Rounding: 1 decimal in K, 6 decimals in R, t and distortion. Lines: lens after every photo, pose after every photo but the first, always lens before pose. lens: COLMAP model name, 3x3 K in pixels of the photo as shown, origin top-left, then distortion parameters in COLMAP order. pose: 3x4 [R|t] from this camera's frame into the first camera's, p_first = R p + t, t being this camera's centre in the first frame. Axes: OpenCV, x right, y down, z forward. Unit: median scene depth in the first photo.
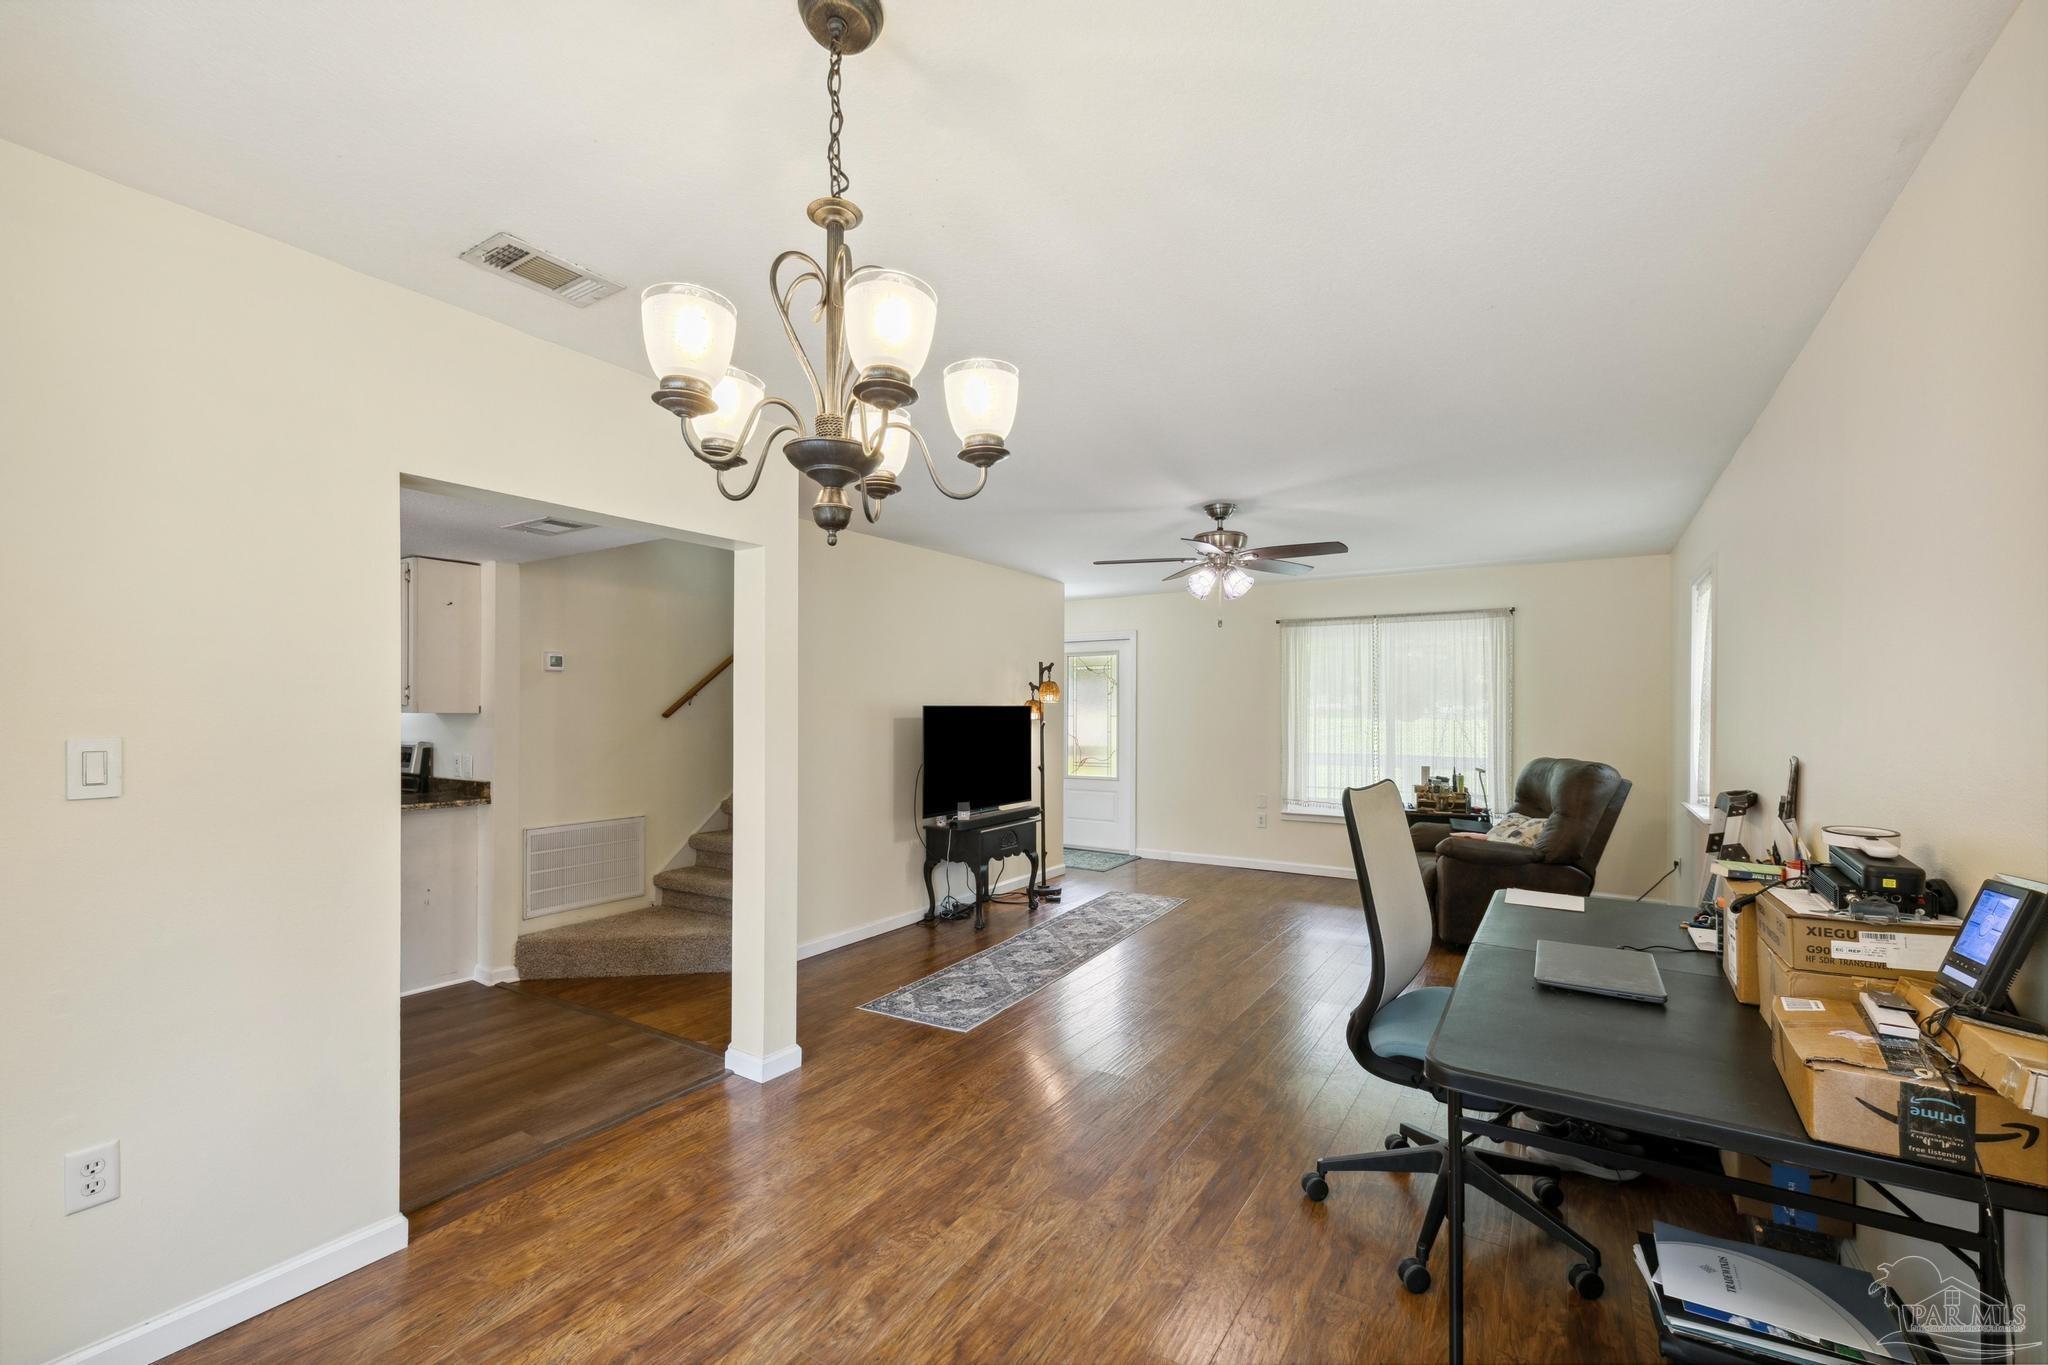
lens RADIAL K [[867.3, 0, 1023.0], [0, 867.3, 713.3], [0, 0, 1]] dist [-0.000769, 0.000004]
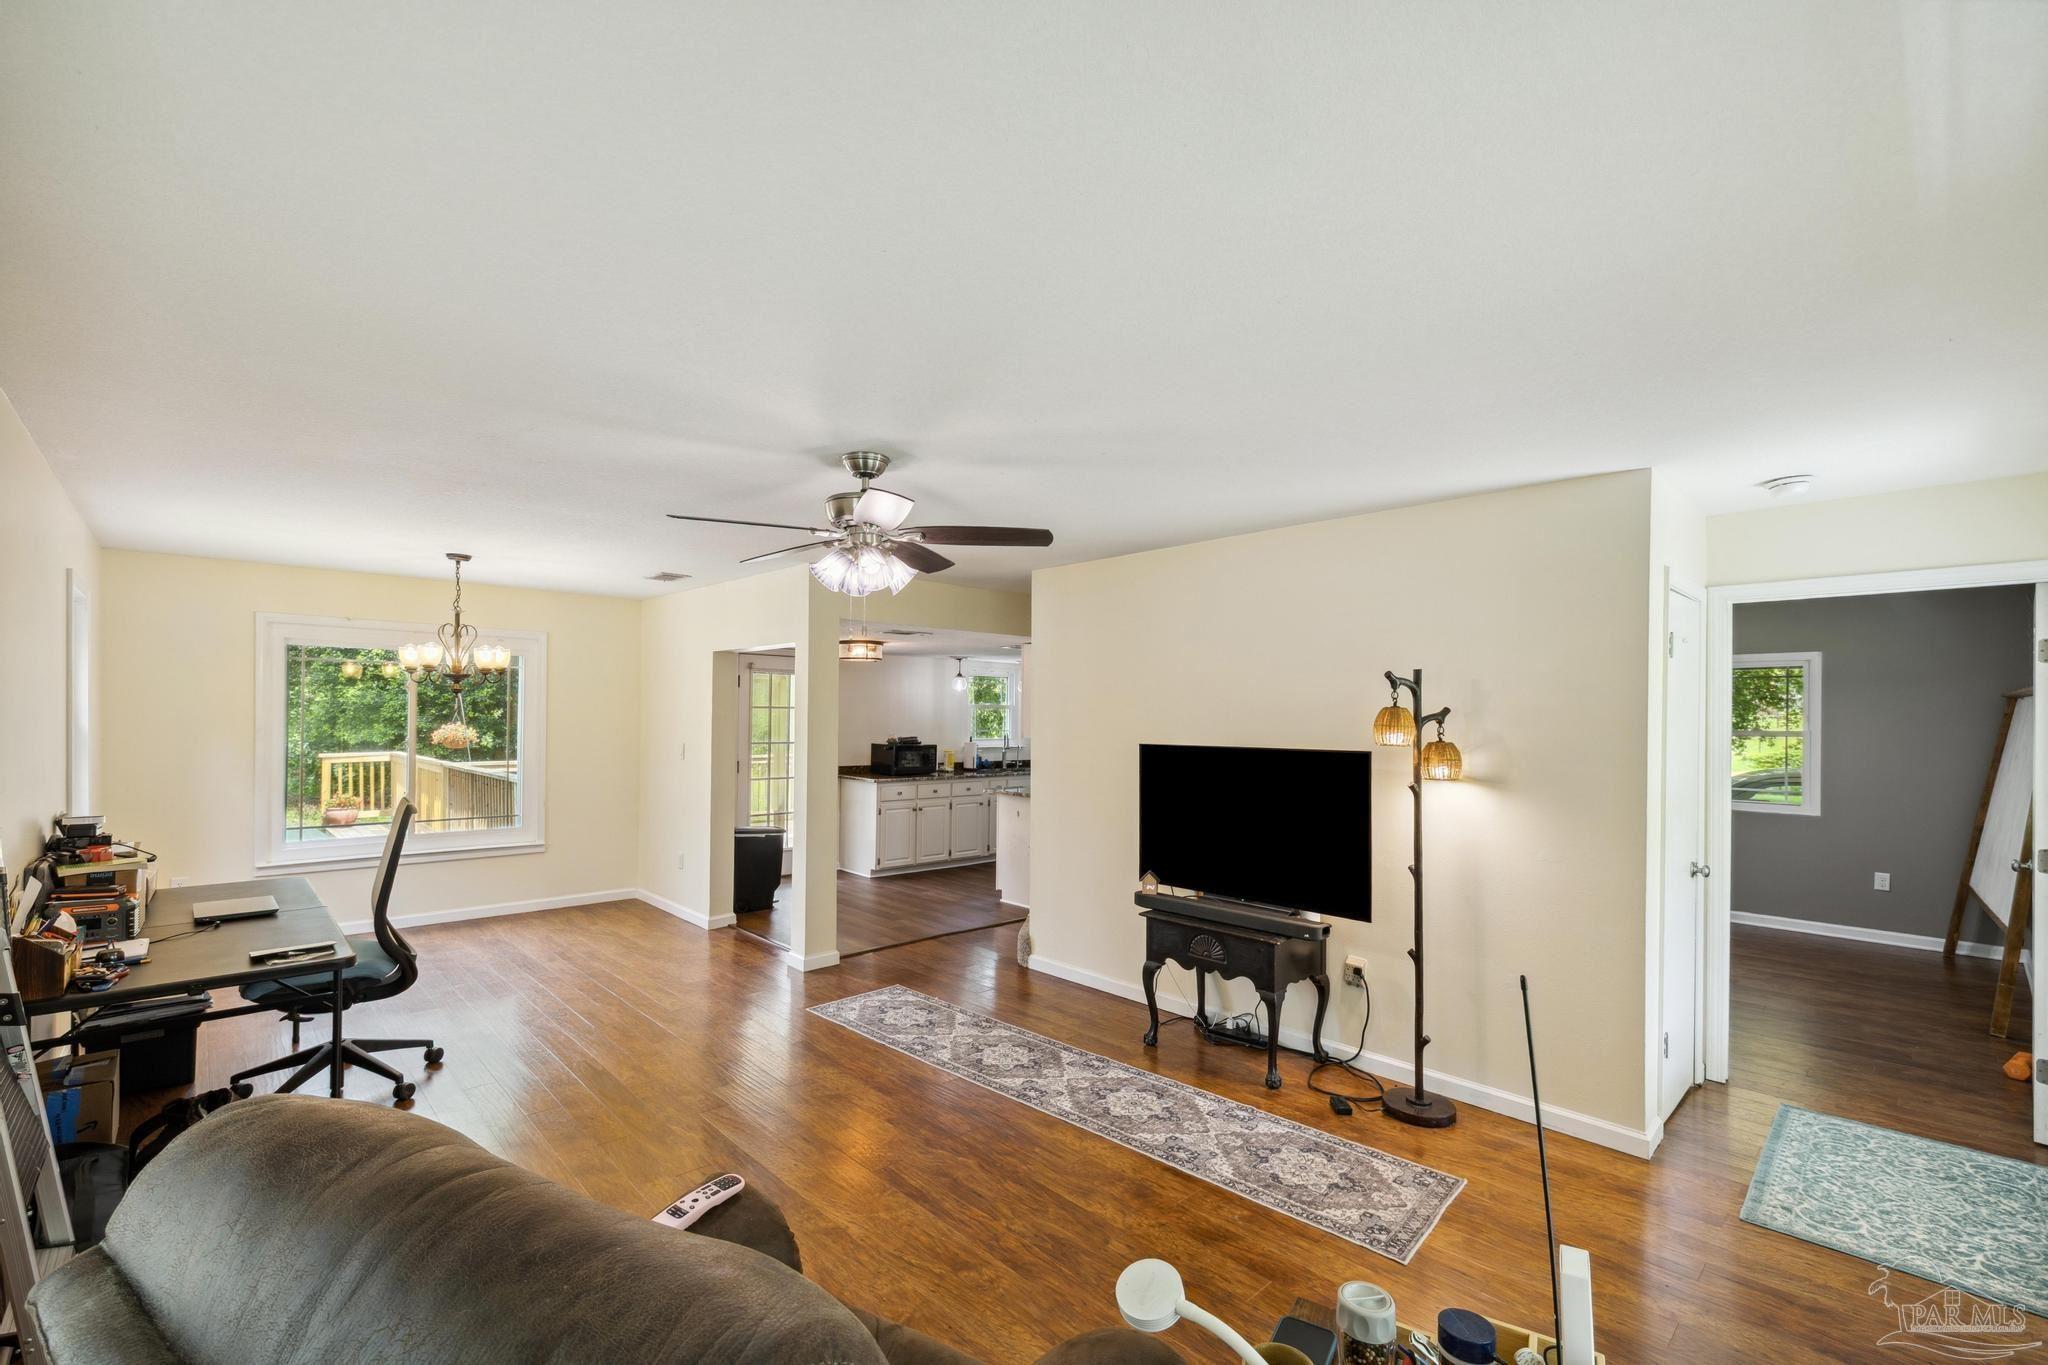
lens RADIAL K [[887.7, 0, 1014.4], [0, 887.7, 712.2], [0, 0, 1]] dist [0.009815, -0.000207]
pose [[-0.254153, -0.002520, -0.967161, 0.694705], [-0.012526, 0.999921, 0.000686, -0.037091], [0.967083, 0.012289, -0.254164, 1.031892]]
